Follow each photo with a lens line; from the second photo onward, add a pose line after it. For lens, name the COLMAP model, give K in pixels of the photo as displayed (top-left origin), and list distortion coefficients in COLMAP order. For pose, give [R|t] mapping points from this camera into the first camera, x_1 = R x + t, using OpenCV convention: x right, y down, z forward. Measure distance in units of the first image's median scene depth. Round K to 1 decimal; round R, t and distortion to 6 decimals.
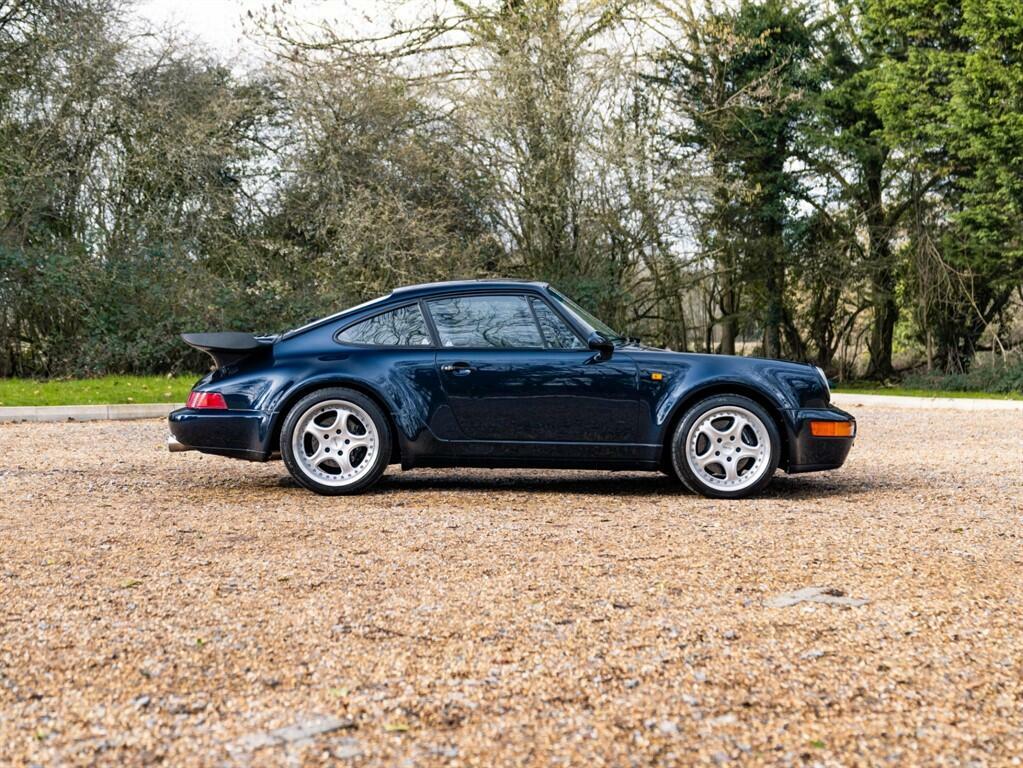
lens RADIAL K [[1711.8, 0, 511.5], [0, 1711.8, 384.0], [0, 0, 1]] dist [0.022926, 0.048489]
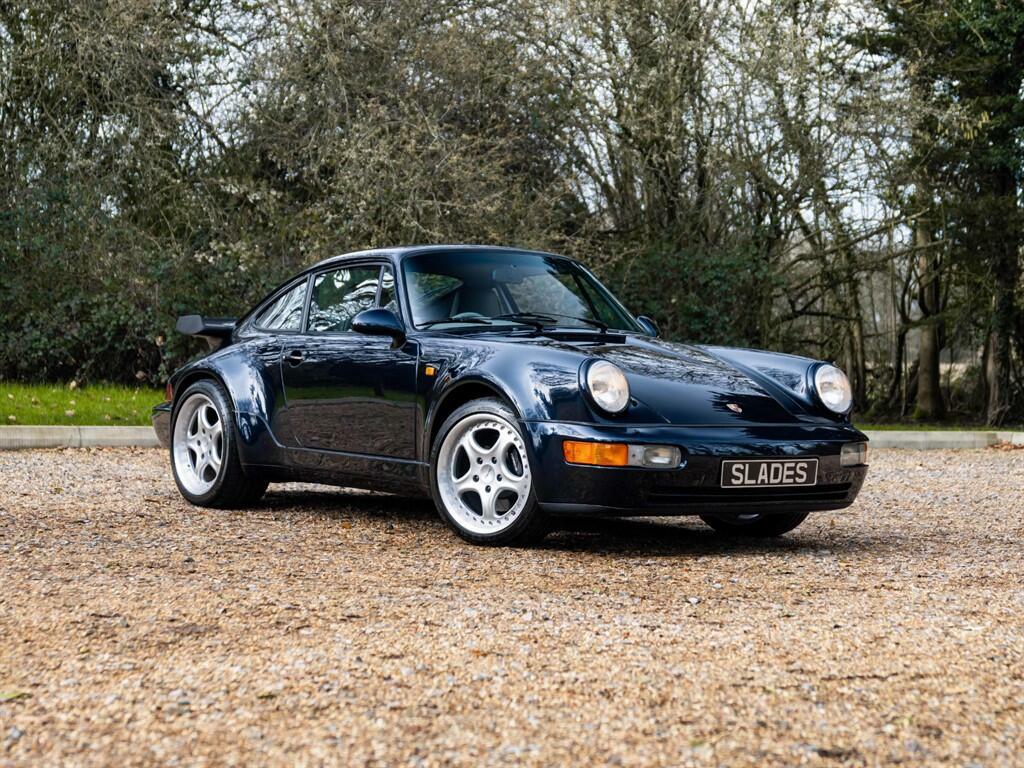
lens RADIAL K [[2578.0, 0, 538.8], [0, 2578.0, 413.0], [0, 0, 1]] dist [0.012193, 0.333366]
pose [[0.999601, 0.022742, -0.016749, -0.006819], [-0.022793, 0.999736, -0.002893, 0.004237], [0.016679, 0.003274, 0.999856, 0.027213]]
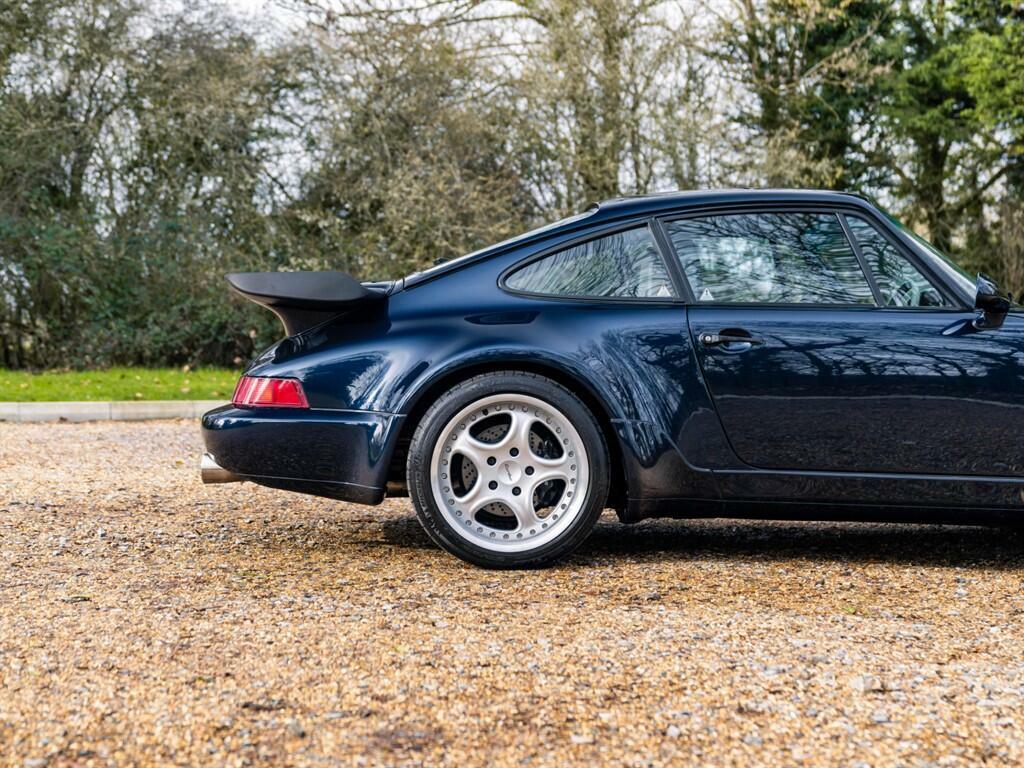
lens RADIAL K [[1582.5, 0, 512.0], [0, 1582.5, 384.0], [0, 0, 1]] dist [0.005911, 0.096706]
pose [[0.999879, 0.011513, 0.010471, -0.044387], [-0.011480, 0.999929, -0.003245, 0.003226], [-0.010508, 0.003125, 0.999940, 0.204934]]
